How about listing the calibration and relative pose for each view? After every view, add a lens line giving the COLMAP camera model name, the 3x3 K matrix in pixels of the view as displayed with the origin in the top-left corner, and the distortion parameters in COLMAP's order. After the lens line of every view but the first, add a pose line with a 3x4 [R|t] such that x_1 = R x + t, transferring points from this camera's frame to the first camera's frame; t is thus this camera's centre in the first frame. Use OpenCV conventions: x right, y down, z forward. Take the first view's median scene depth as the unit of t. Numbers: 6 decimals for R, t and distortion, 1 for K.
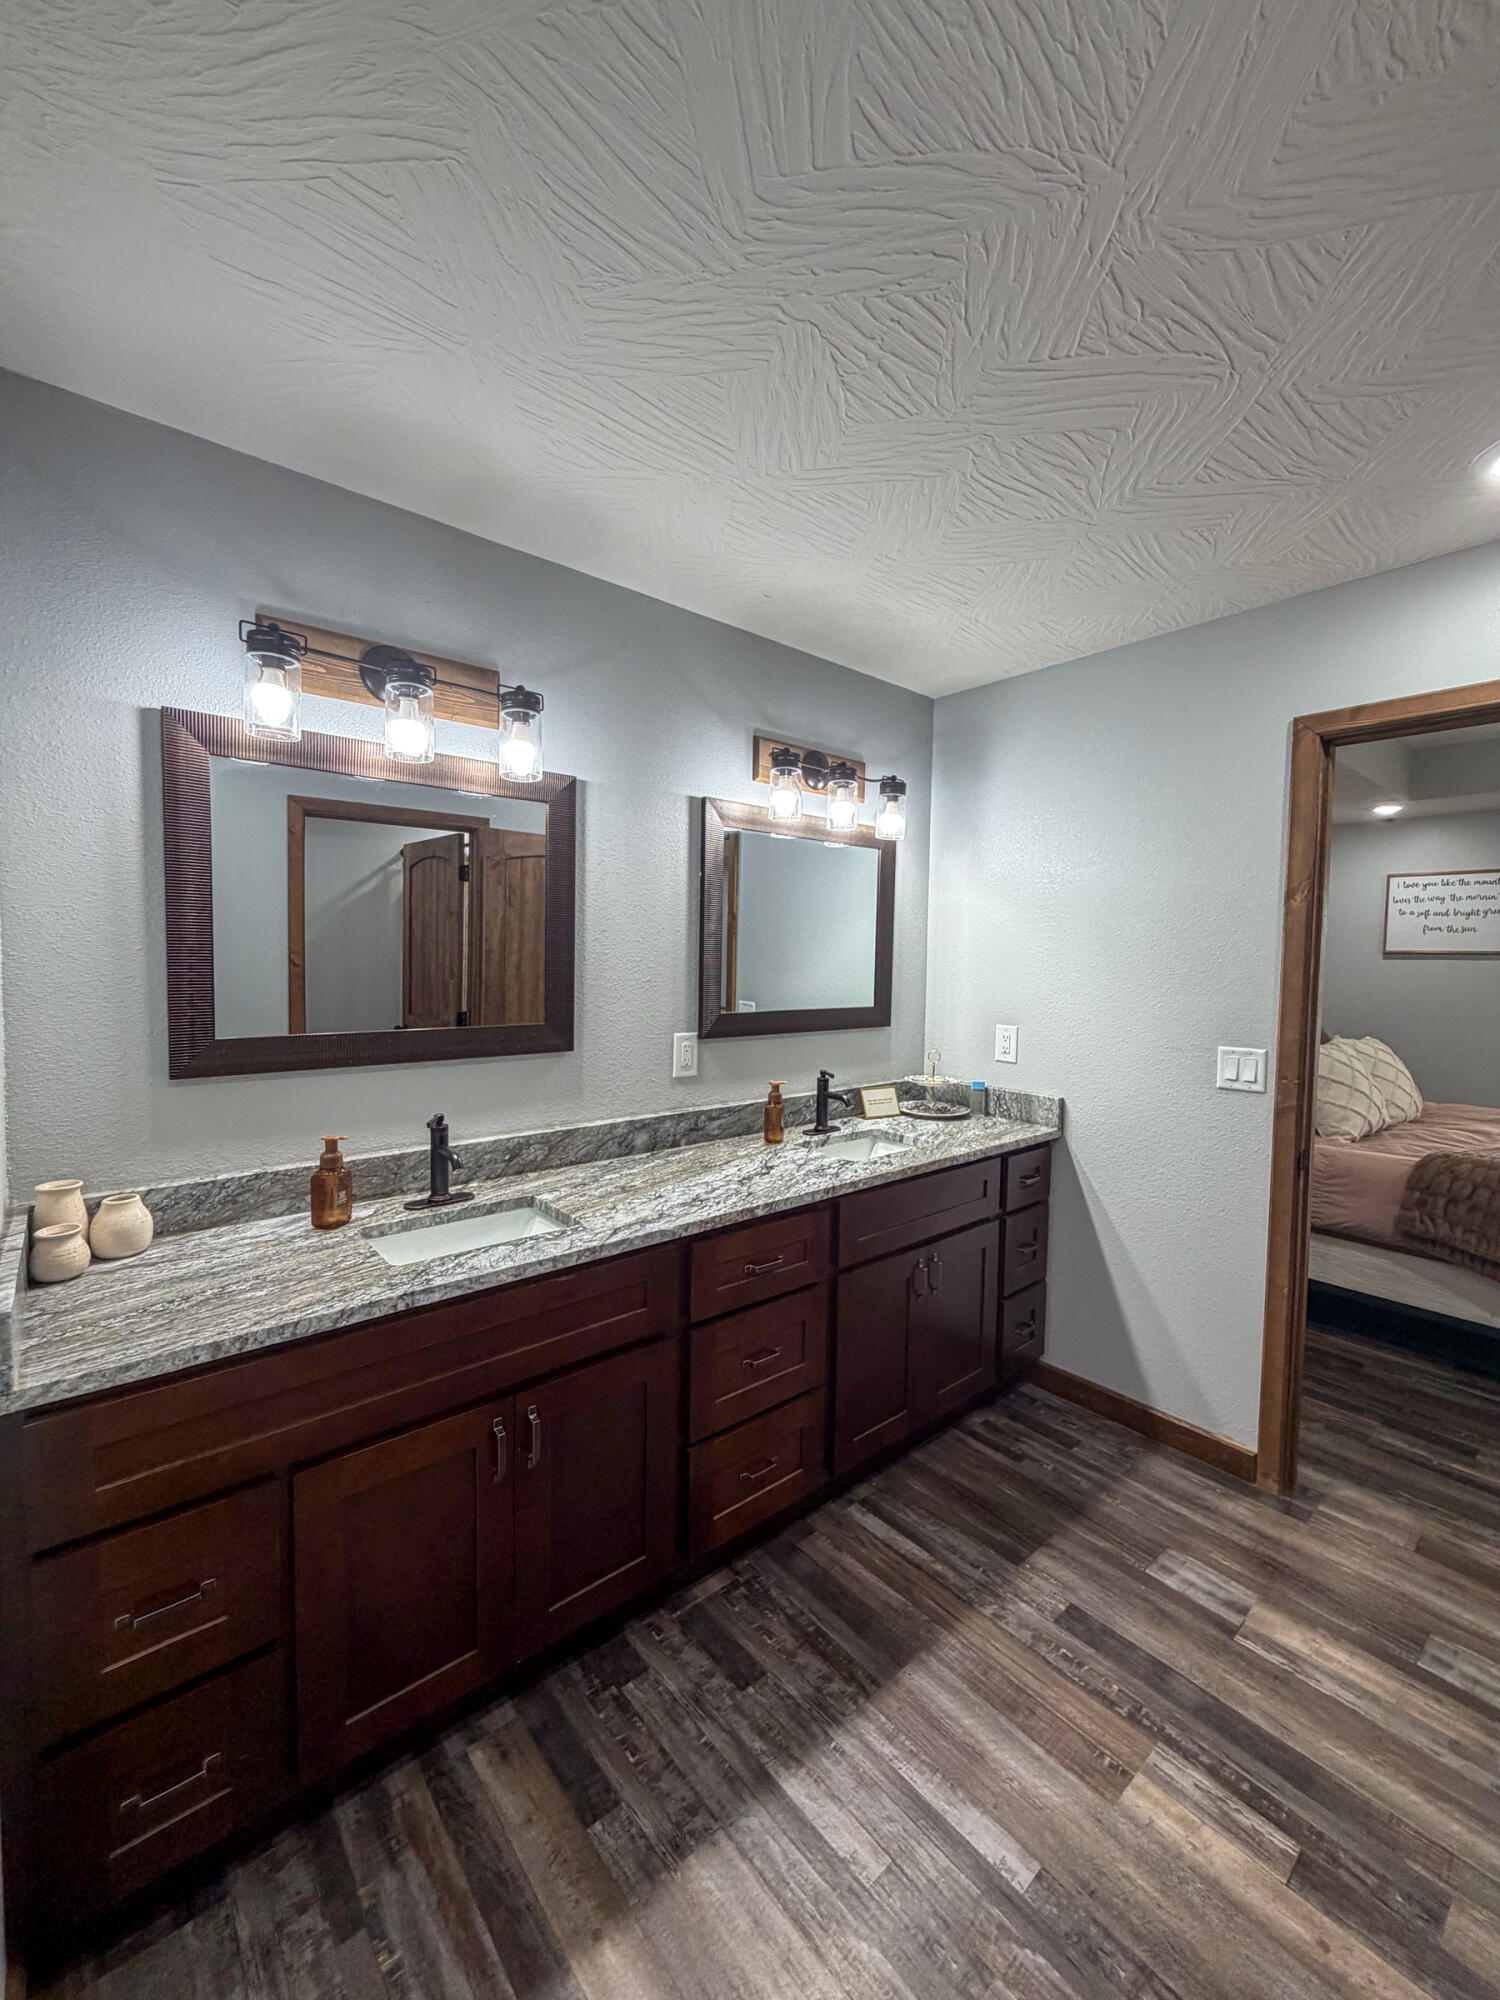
lens RADIAL K [[804.9, 0, 747.9], [0, 804.9, 999.9], [0, 0, 1]] dist [-0.001418, -0.000189]
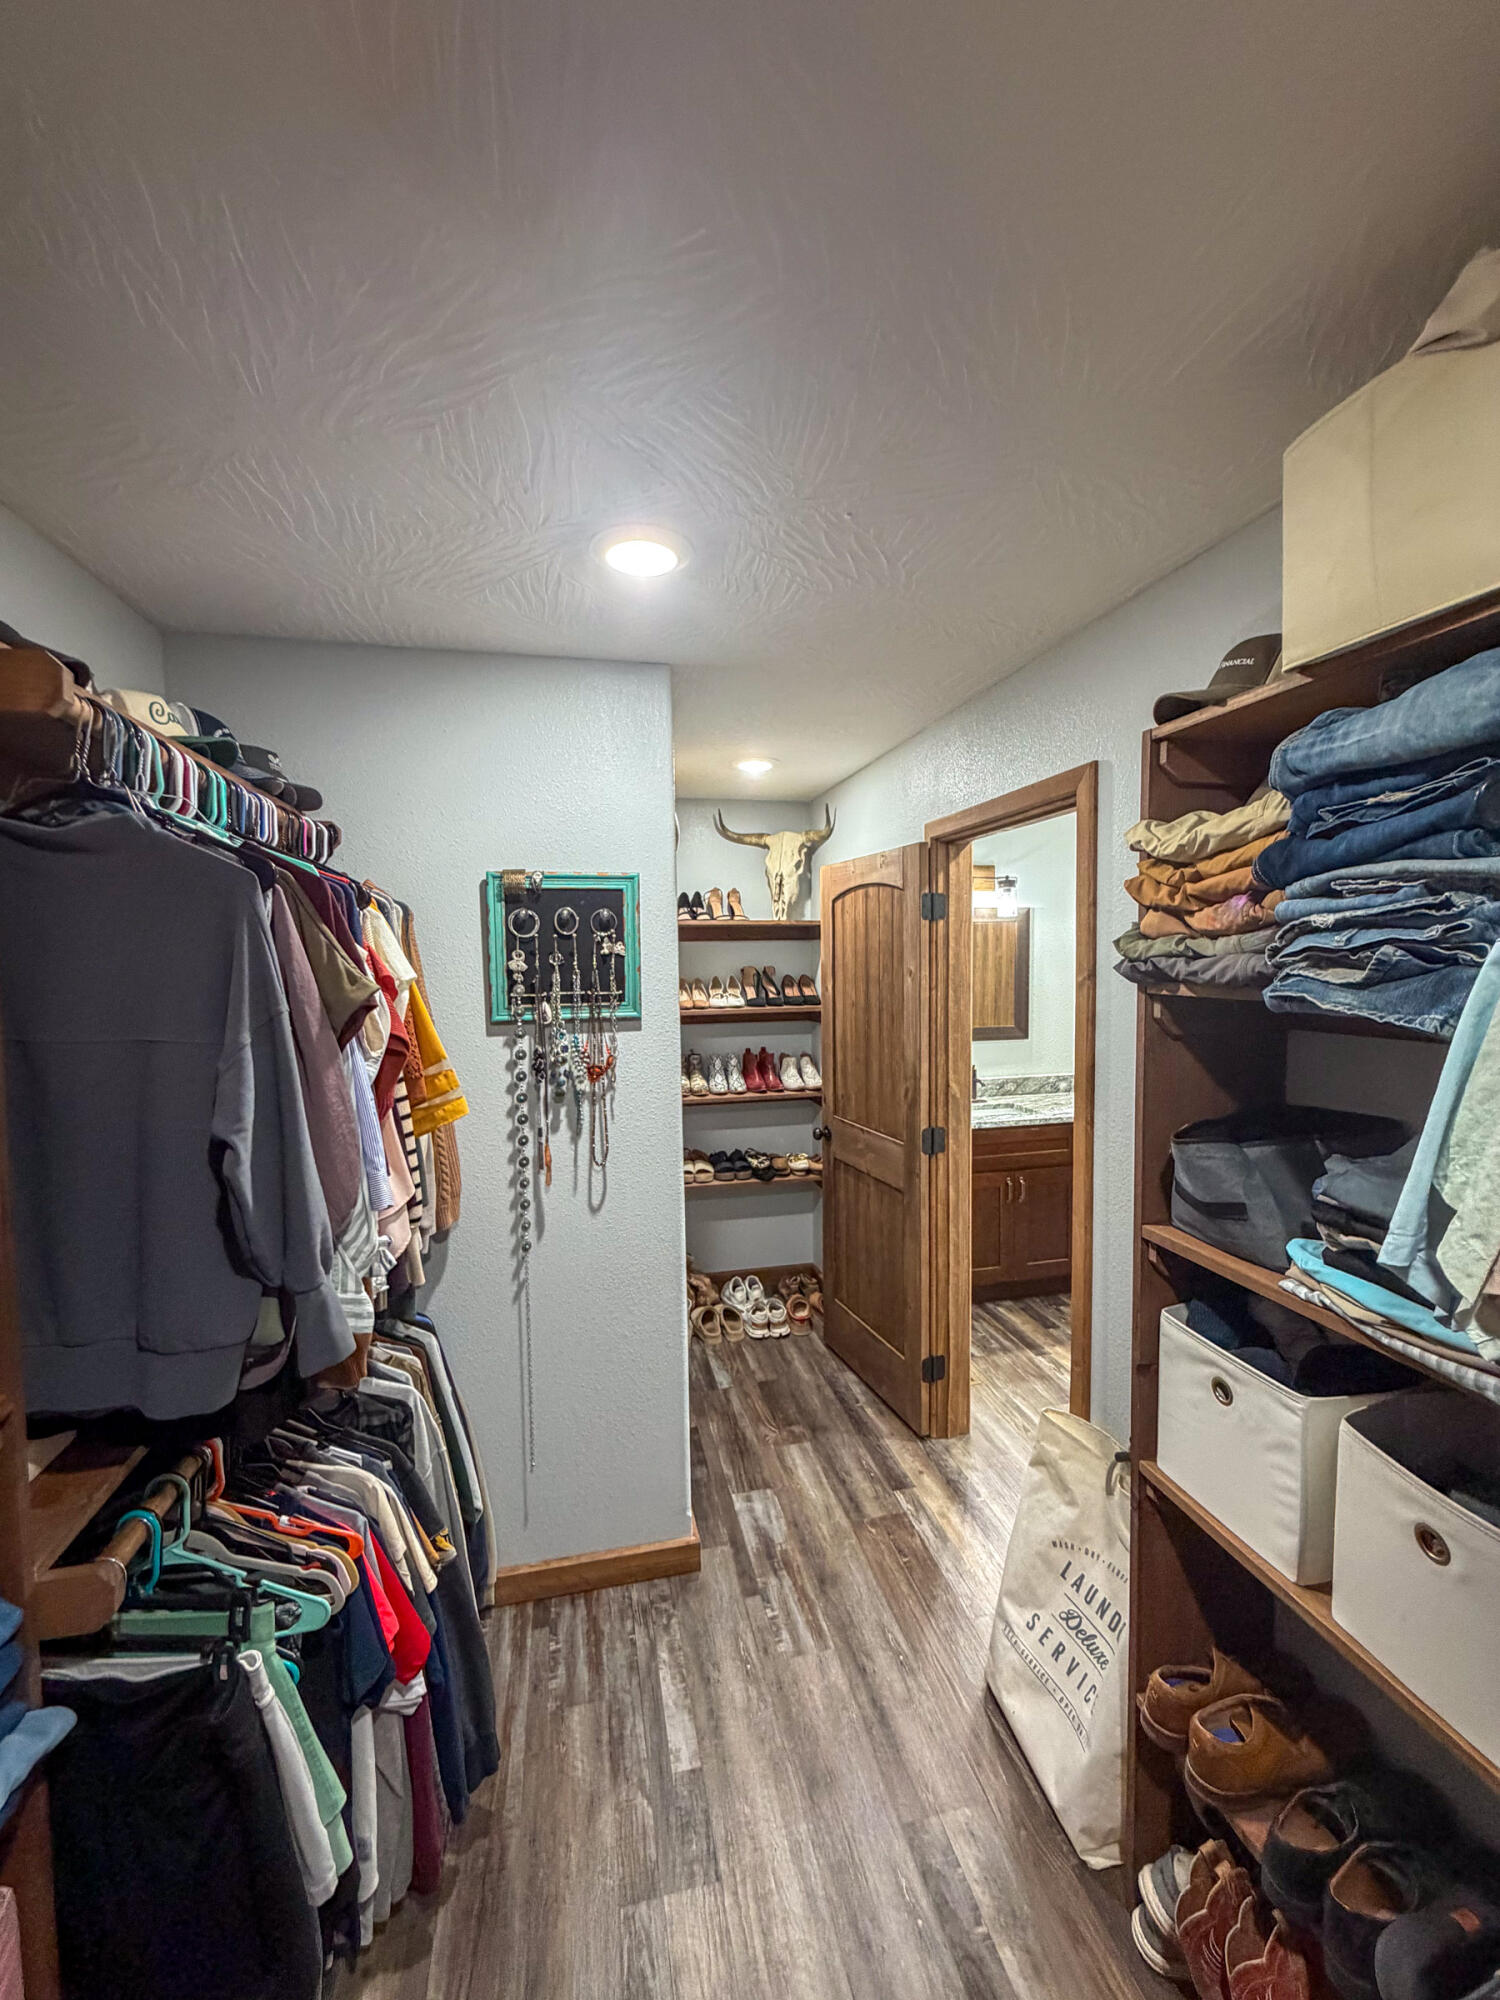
lens RADIAL K [[804.9, 0, 753.6], [0, 804.9, 989.2], [0, 0, 1]] dist [-0.001418, -0.000189]
pose [[0.889593, -0.003497, -0.456741, 0.102613], [0.000064, 0.999972, -0.007533, -0.051545], [0.456755, 0.006672, 0.889568, -1.190173]]
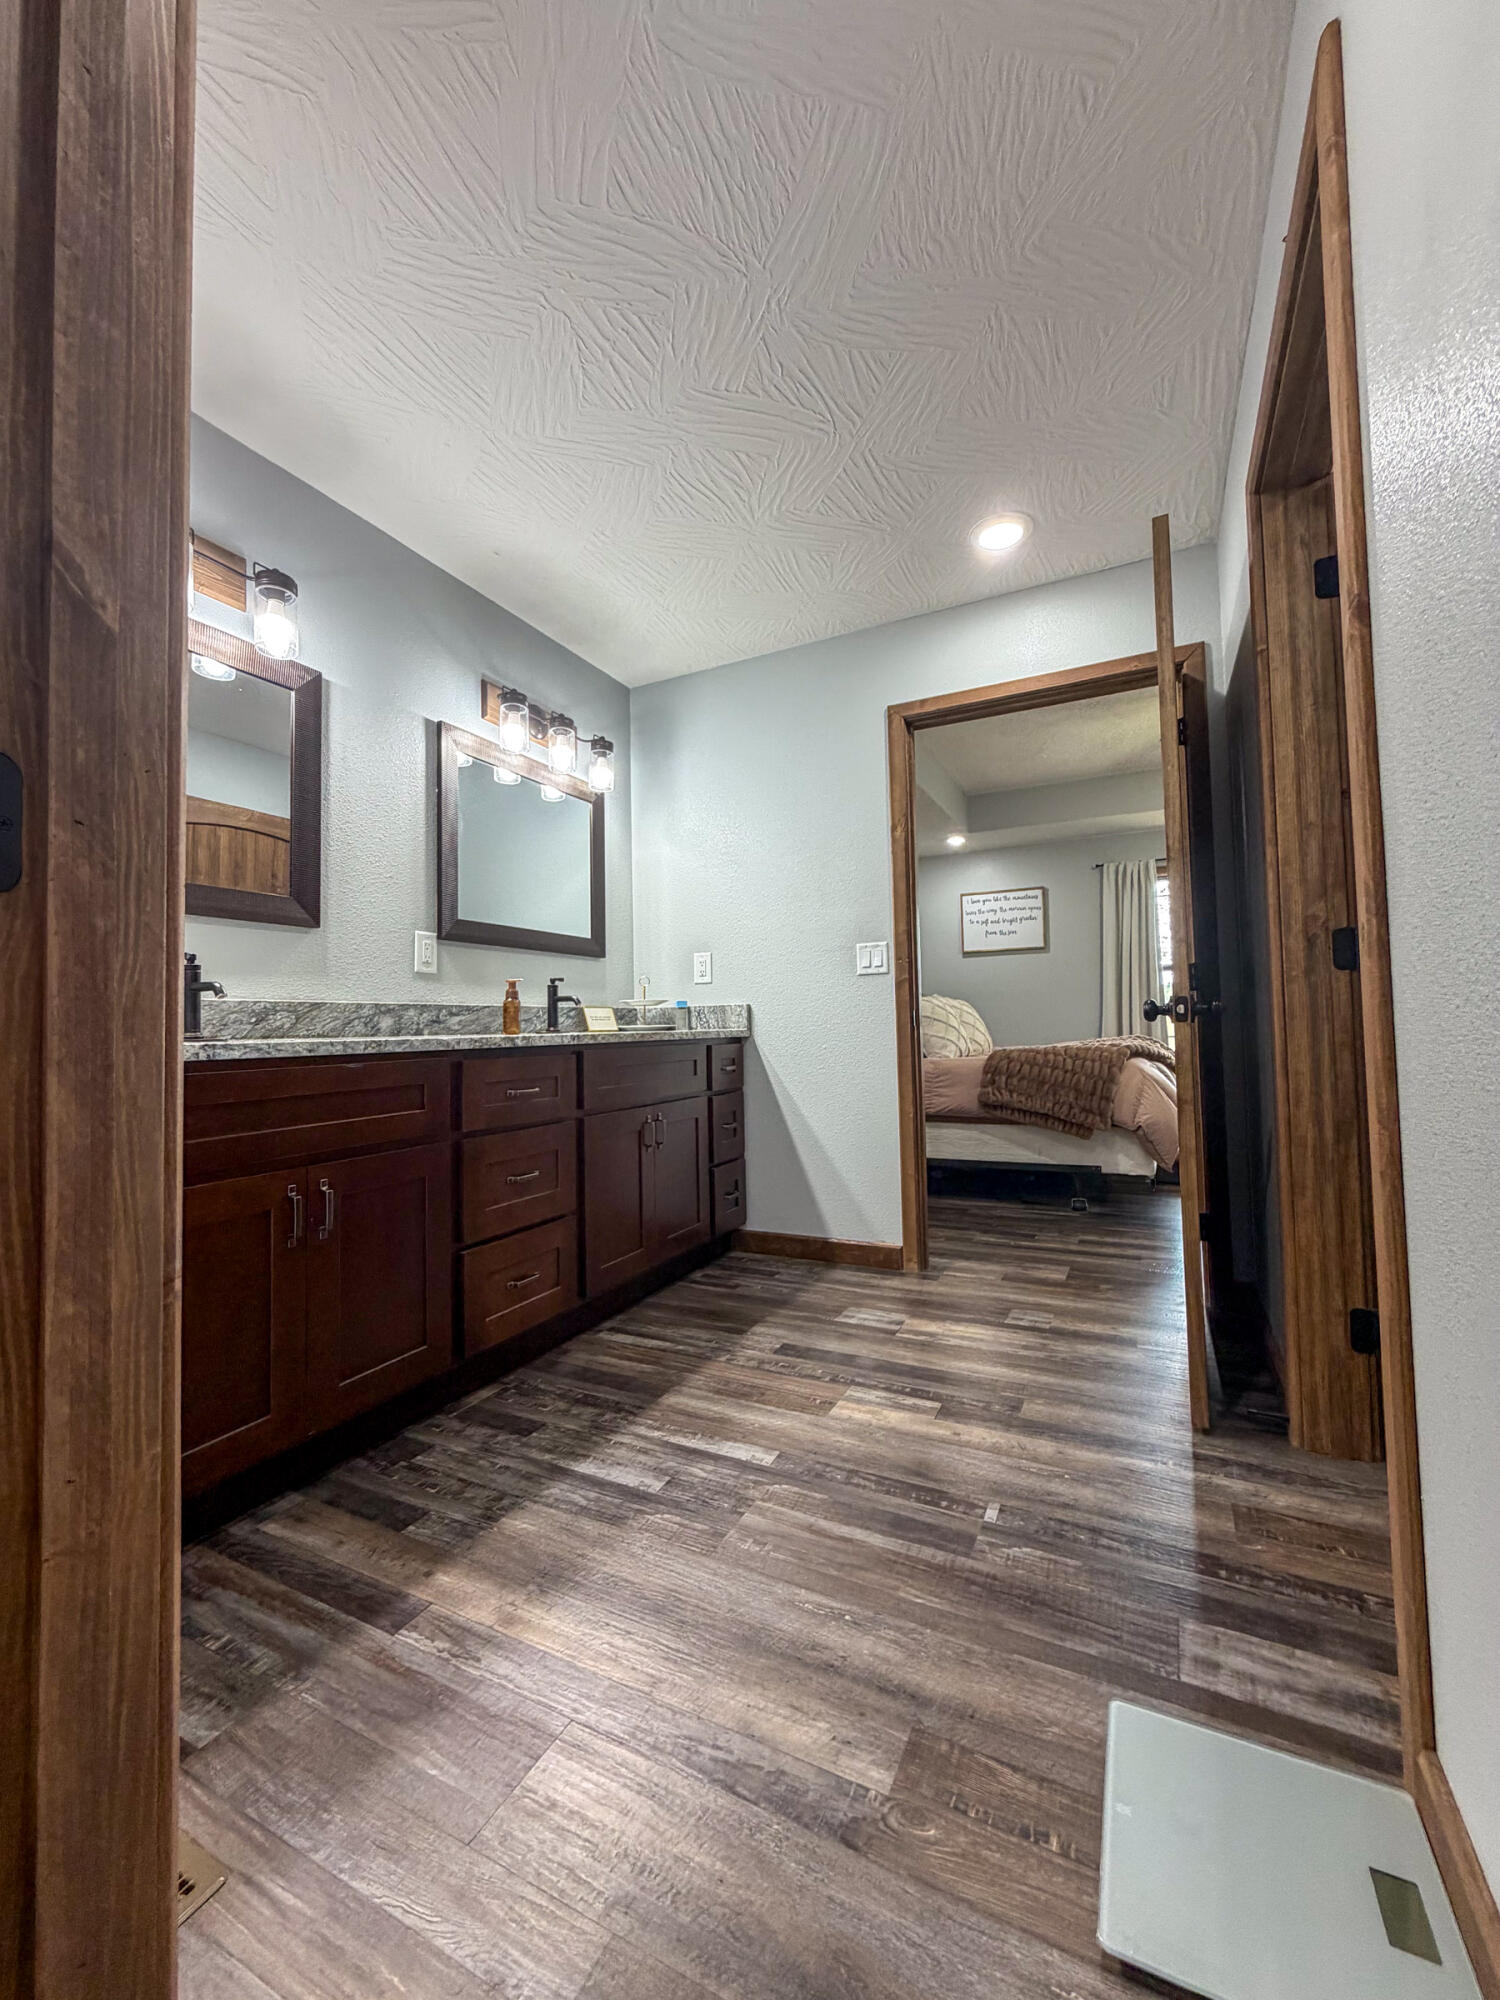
lens RADIAL K [[804.9, 0, 748.5], [0, 804.9, 999.0], [0, 0, 1]] dist [-0.001418, -0.000189]
pose [[0.921075, -0.018971, 0.388922, -0.114213], [0.054699, 0.995212, -0.080996, 0.275421], [-0.385524, 0.095877, 0.917703, -0.166150]]
